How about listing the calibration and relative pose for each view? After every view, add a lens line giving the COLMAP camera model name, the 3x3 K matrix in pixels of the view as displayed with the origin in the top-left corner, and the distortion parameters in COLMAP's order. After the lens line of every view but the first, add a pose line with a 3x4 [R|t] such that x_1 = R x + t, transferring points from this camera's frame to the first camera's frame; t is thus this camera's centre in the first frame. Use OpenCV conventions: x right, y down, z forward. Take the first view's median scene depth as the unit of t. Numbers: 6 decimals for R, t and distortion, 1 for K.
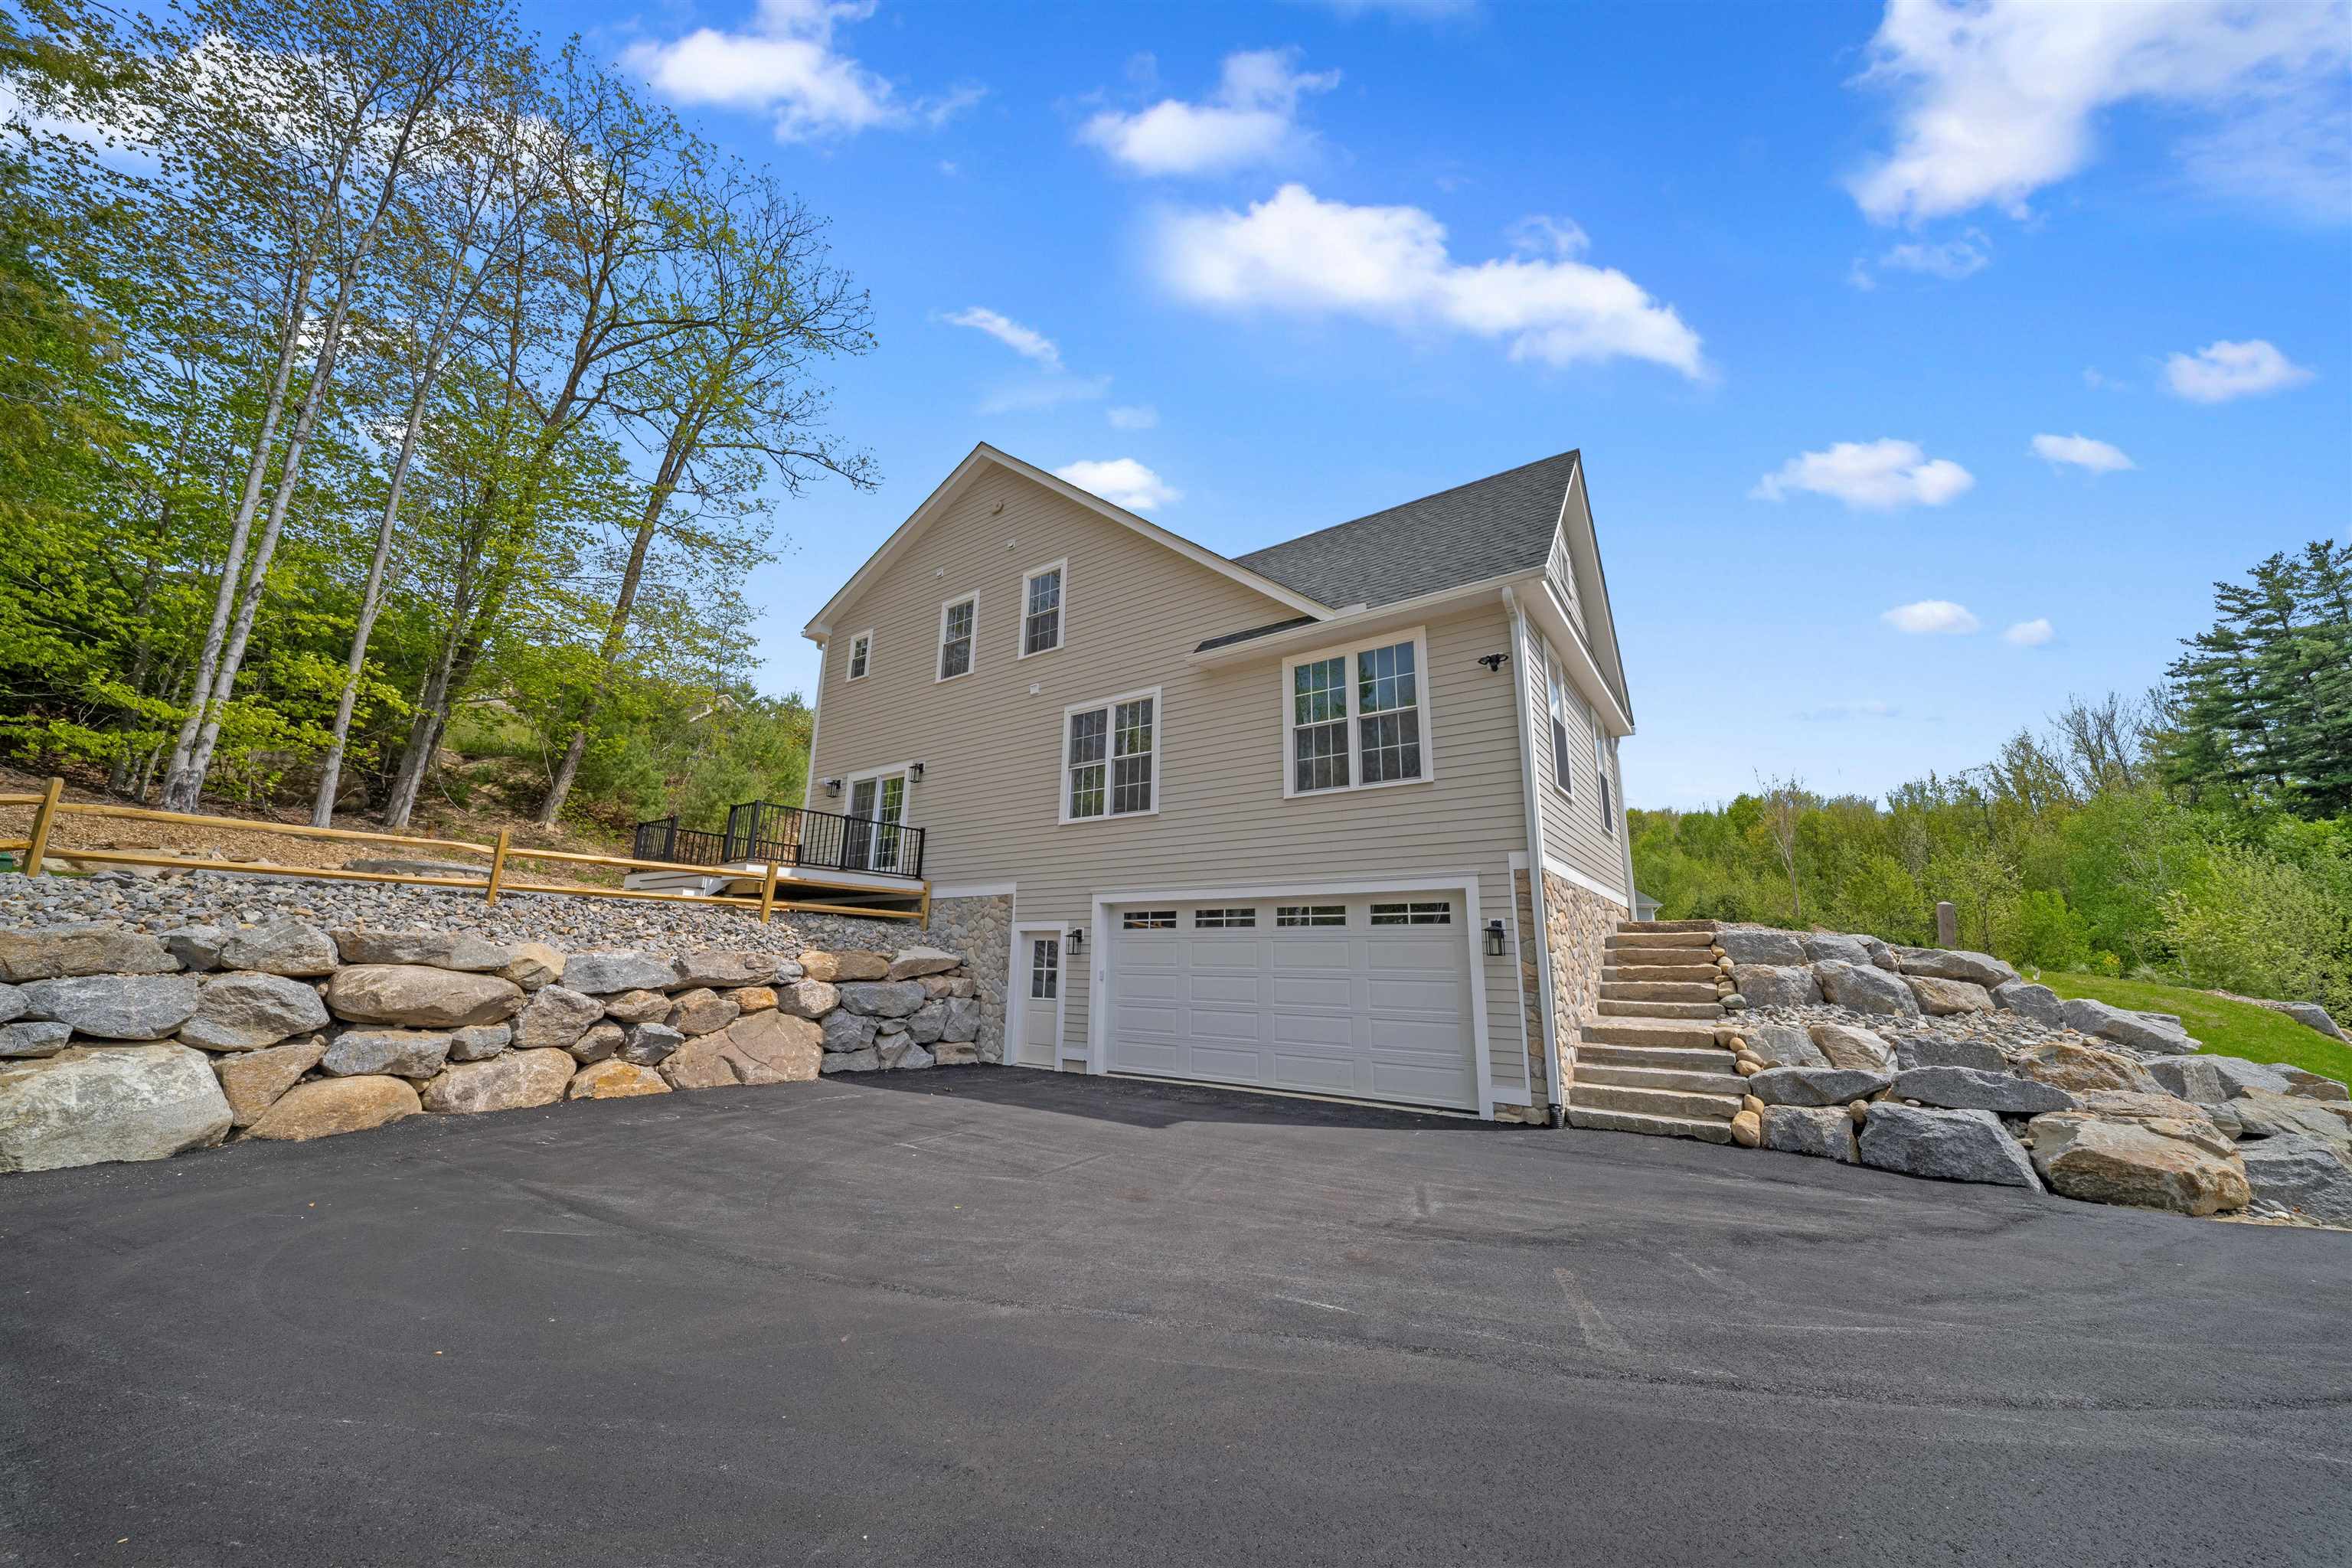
lens RADIAL K [[822.2, 0, 1174.3], [0, 822.2, 789.6], [0, 0, 1]] dist [-0.002291, -0.000169]
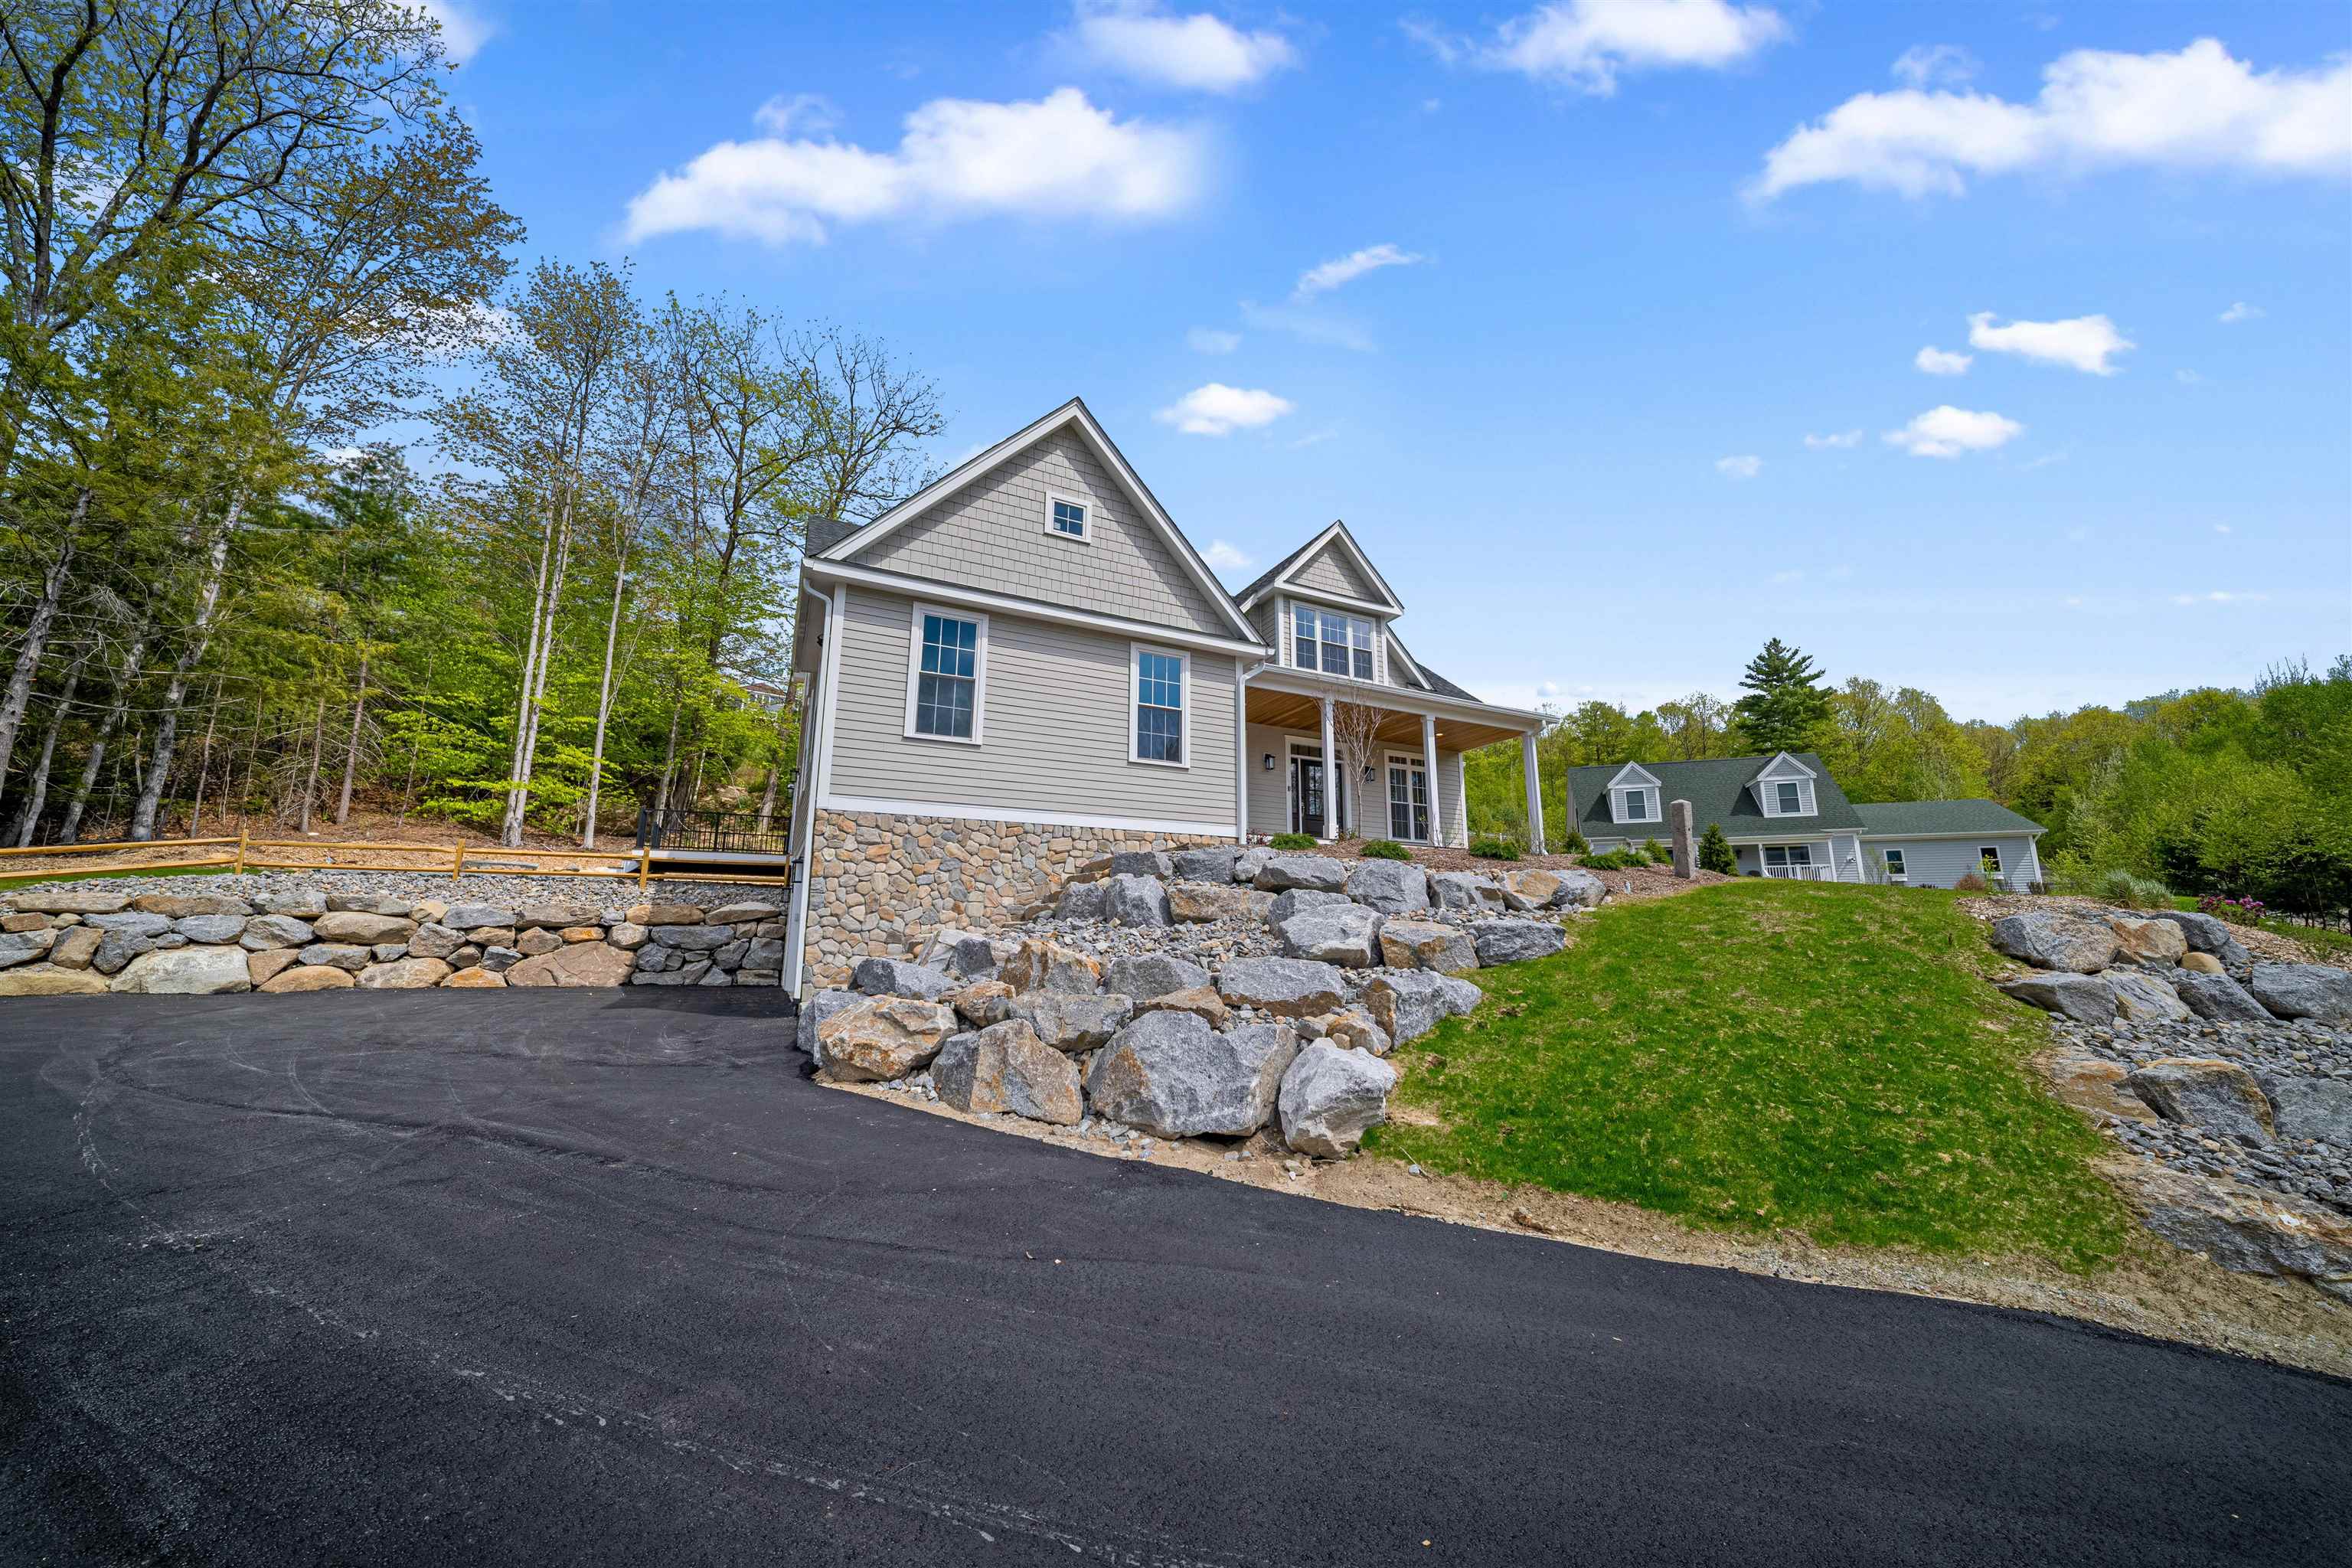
lens RADIAL K [[822.2, 0, 1175.7], [0, 822.2, 783.0], [0, 0, 1]] dist [-0.002291, -0.000169]
pose [[0.895737, -0.100708, -0.433028, 1.419701], [0.106834, 0.994224, -0.010233, 0.120398], [0.431558, -0.037096, 0.901322, 0.096949]]
